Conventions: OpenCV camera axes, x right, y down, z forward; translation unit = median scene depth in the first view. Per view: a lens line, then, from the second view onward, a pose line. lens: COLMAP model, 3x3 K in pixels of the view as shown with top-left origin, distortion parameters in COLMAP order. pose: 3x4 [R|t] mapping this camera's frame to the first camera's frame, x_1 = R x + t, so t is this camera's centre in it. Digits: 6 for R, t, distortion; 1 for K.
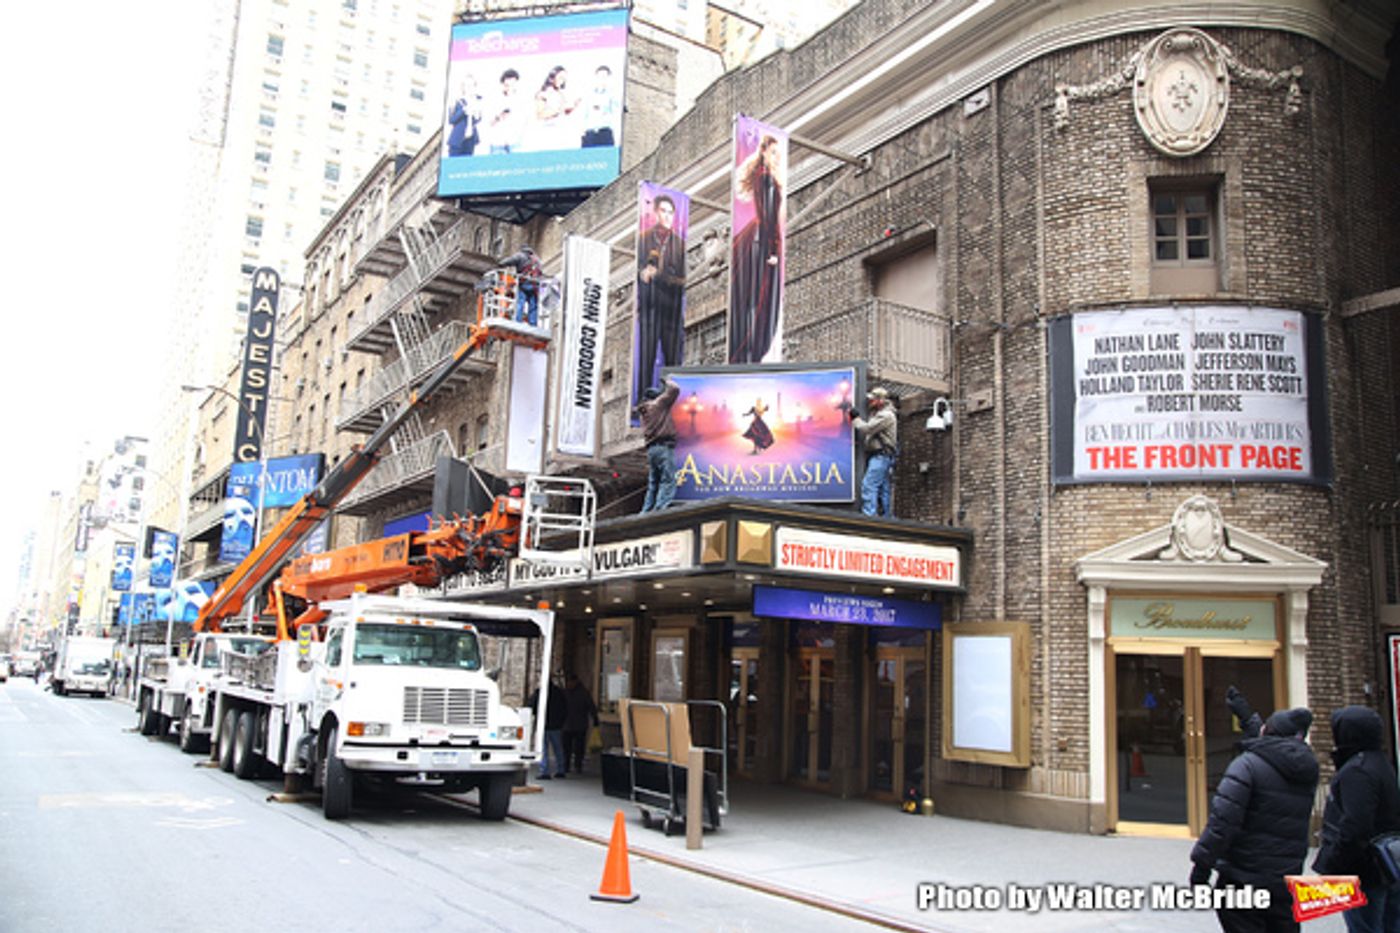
lens RADIAL K [[1143.8, 0, 700.0], [0, 1143.8, 466.5], [0, 0, 1]] dist [-0.078591, 0.132585]
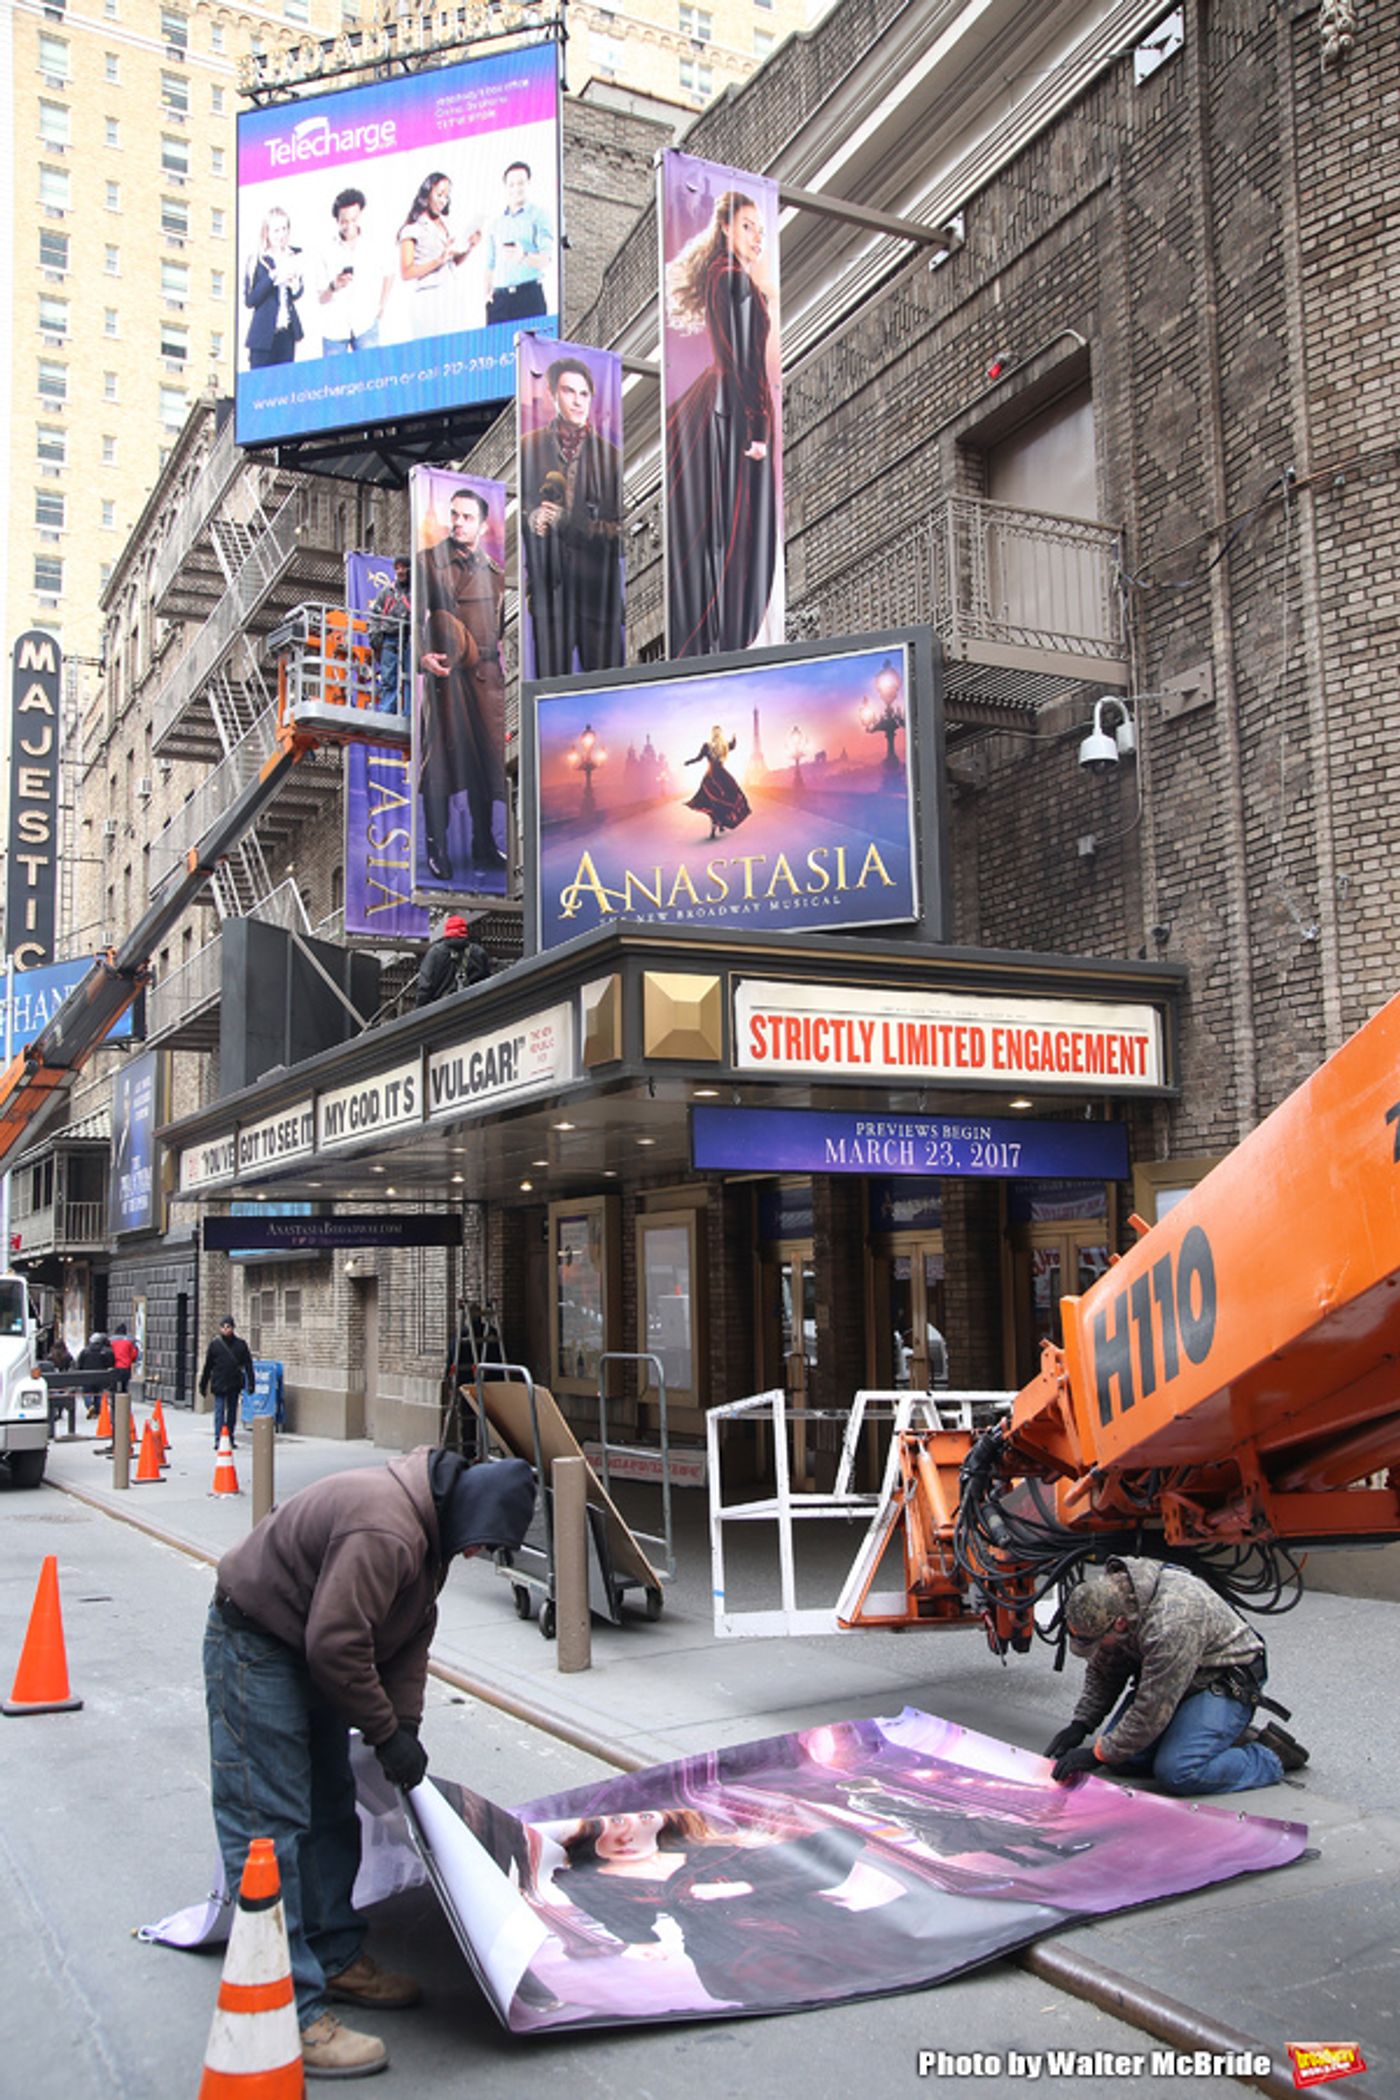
lens RADIAL K [[1933.4, 0, 700.0], [0, 1933.4, 1050.0], [0, 0, 1]] dist [-0.044692, 0.182523]
pose [[0.992442, -0.067560, -0.102447, 0.116594], [0.072896, 0.996123, 0.049256, 0.035659], [0.098722, -0.056352, 0.993518, 0.176733]]
